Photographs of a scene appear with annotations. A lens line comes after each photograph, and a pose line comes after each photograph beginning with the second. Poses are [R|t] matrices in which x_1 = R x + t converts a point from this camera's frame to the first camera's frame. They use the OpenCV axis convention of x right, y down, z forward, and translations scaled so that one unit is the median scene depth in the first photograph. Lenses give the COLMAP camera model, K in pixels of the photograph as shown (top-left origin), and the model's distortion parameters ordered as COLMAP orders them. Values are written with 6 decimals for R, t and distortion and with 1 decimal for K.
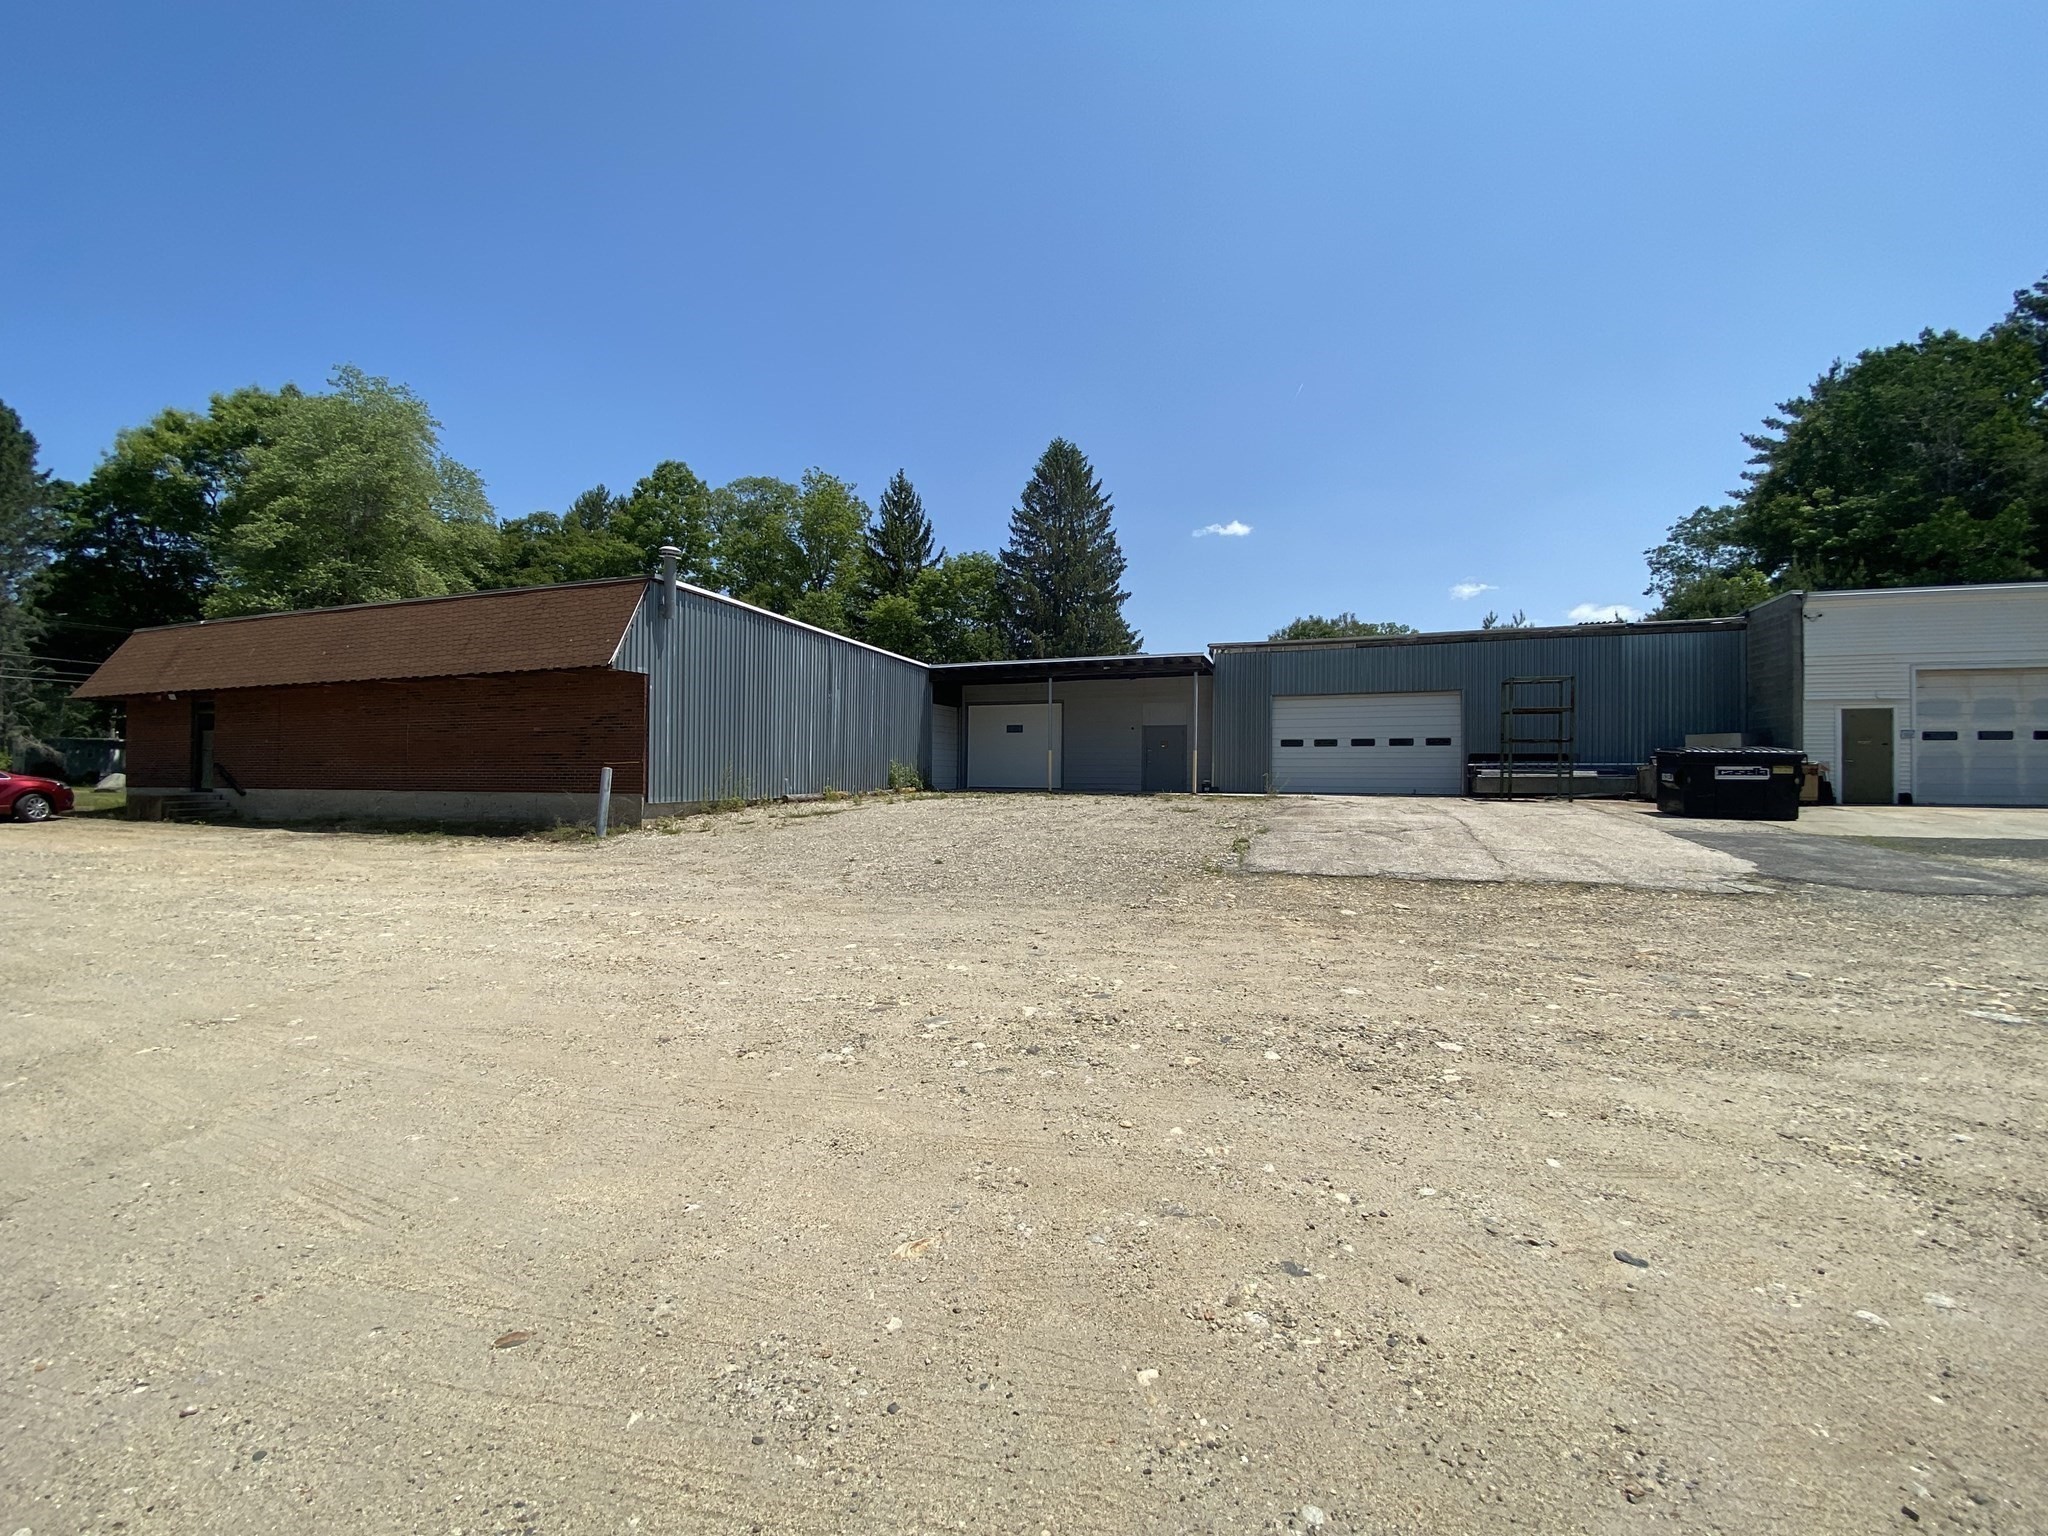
lens RADIAL K [[818.5, 0, 1024.0], [0, 818.5, 768.0], [0, 0, 1]] dist [-0.034011, -0.000038]
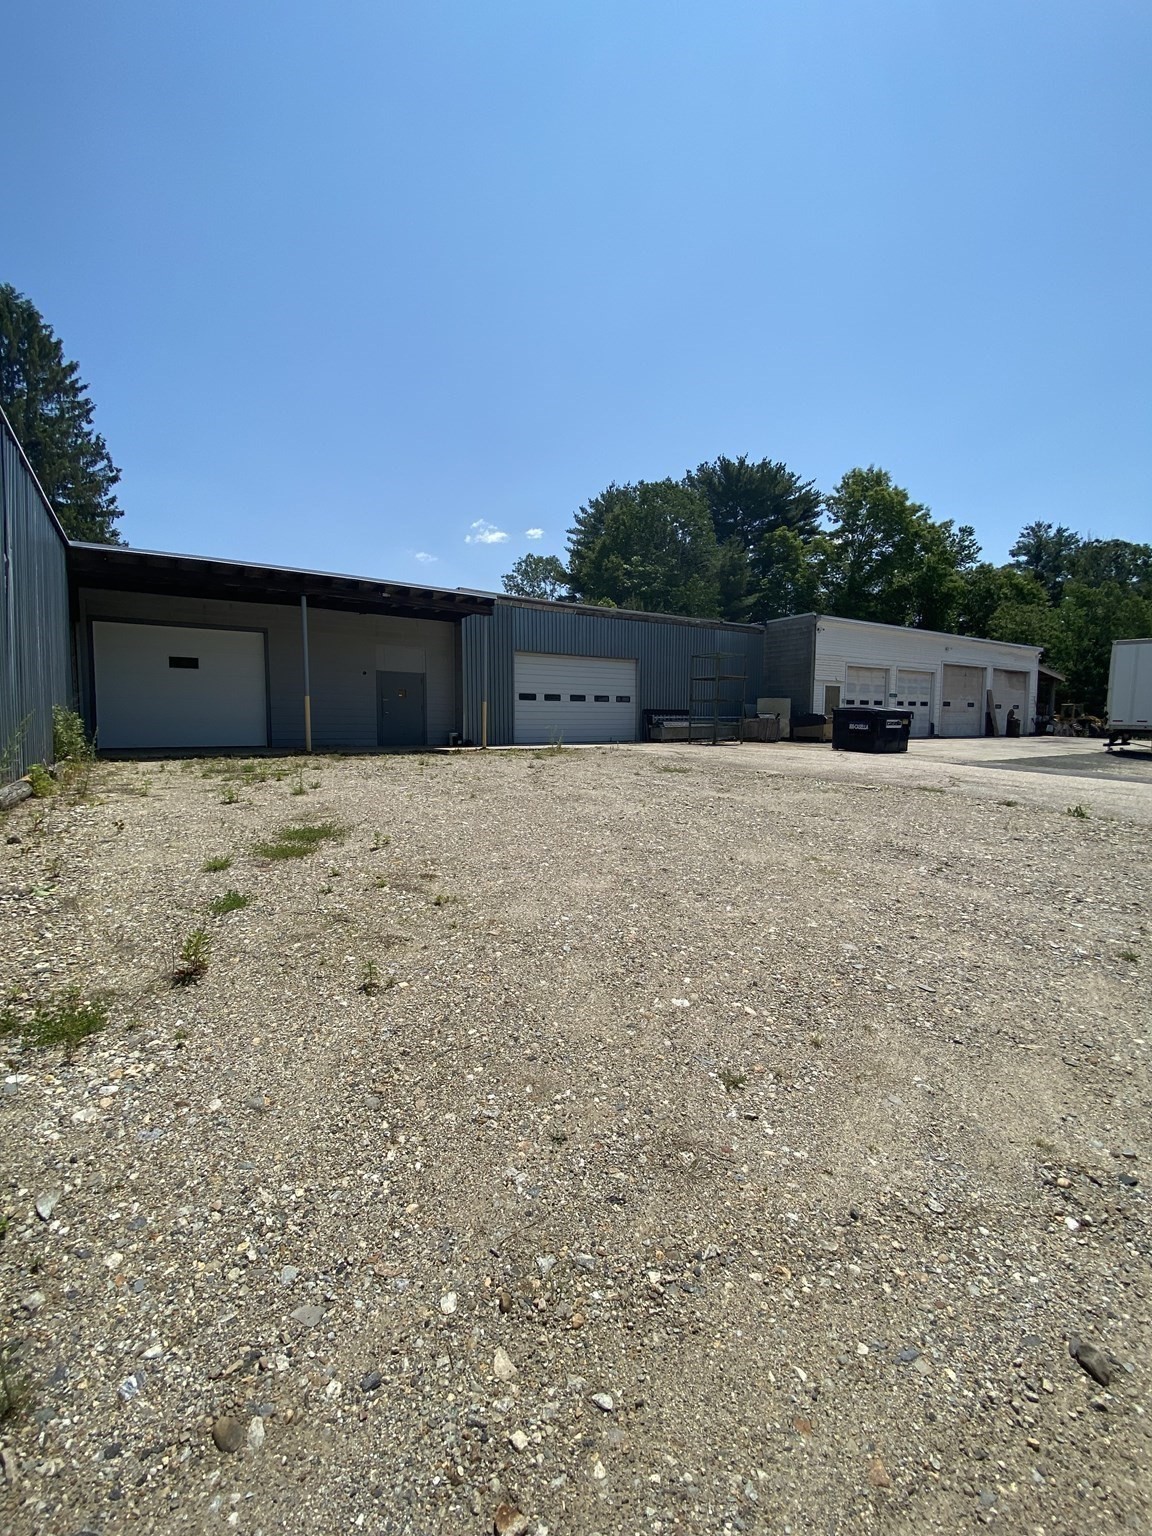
lens RADIAL K [[619.3, 0, 576.0], [0, 619.3, 768.0], [0, 0, 1]] dist [-0.000722, -0.000120]
pose [[0.581660, -0.063742, 0.810931, -0.295801], [-0.000292, 0.996909, 0.078571, -0.001607], [-0.813432, -0.045938, 0.579843, 0.476150]]
